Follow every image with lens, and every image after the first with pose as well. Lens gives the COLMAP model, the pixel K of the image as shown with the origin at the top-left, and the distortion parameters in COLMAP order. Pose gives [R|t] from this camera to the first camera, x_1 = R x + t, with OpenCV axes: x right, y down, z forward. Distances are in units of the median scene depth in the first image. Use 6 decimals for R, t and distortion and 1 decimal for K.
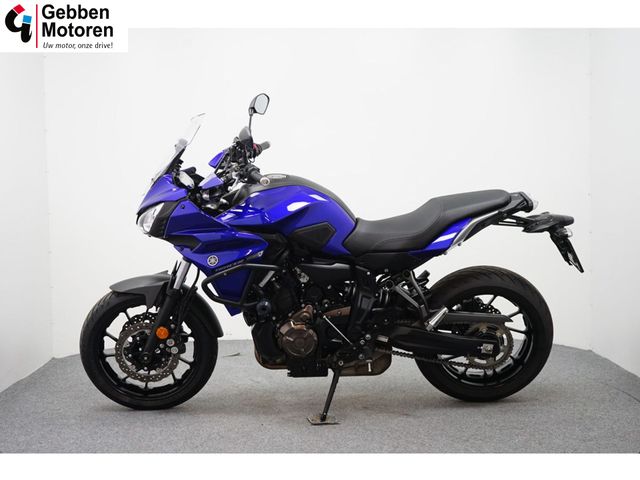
lens RADIAL K [[952.0, 0, 320.0], [0, 952.0, 240.0], [0, 0, 1]] dist [0.004761, 0.029045]
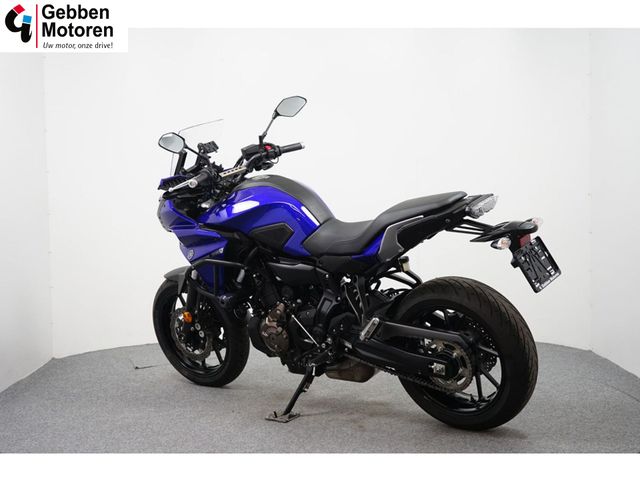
lens RADIAL K [[952.0, 0, 320.0], [0, 952.0, 240.0], [0, 0, 1]] dist [0.004761, 0.029045]
pose [[0.773540, 0.043789, -0.632233, 0.662073], [-0.035436, 0.999038, 0.025838, -0.027490], [0.632756, 0.002417, 0.774347, 0.231194]]
